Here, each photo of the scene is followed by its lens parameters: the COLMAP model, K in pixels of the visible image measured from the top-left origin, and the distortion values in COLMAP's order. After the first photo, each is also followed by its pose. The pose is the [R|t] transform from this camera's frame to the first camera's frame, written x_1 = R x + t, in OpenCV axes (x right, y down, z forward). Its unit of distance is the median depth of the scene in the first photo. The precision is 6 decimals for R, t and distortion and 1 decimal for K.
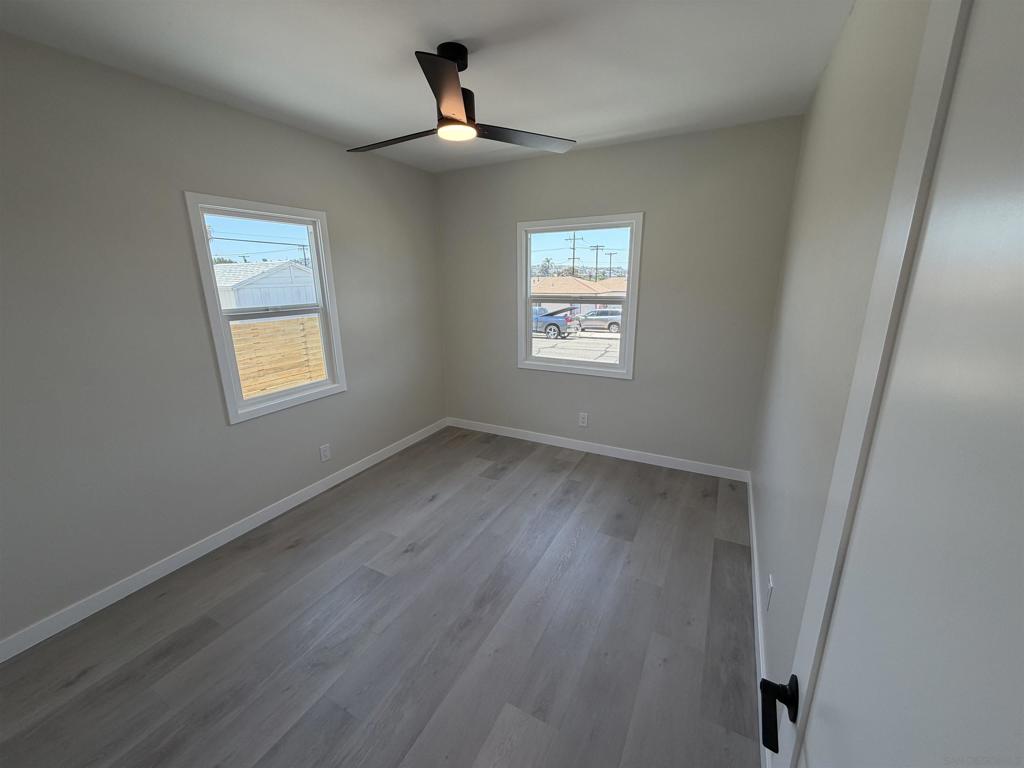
lens RADIAL K [[406.1, 0, 510.0], [0, 406.1, 385.1], [0, 0, 1]] dist [-0.001946, -0.000693]
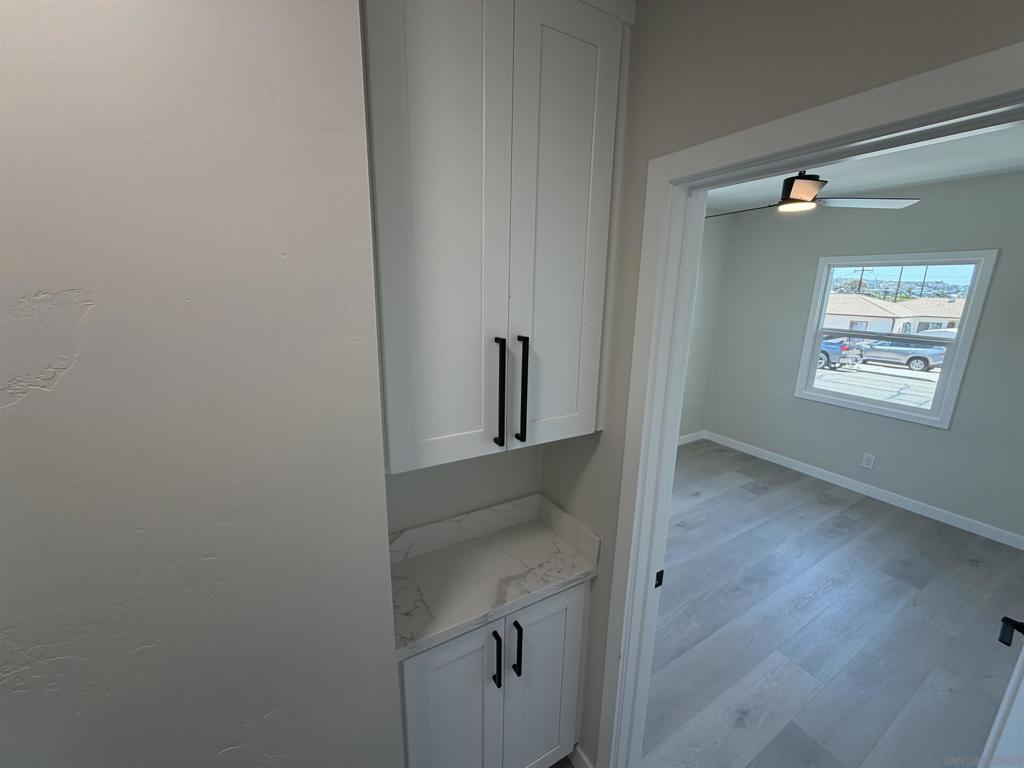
lens RADIAL K [[406.1, 0, 510.0], [0, 406.1, 385.1], [0, 0, 1]] dist [-0.001946, -0.000693]
pose [[0.854436, 0.147969, -0.498040, -0.097088], [-0.158549, 0.987122, 0.021271, 0.023177], [0.494774, 0.060789, 0.866893, -0.269038]]
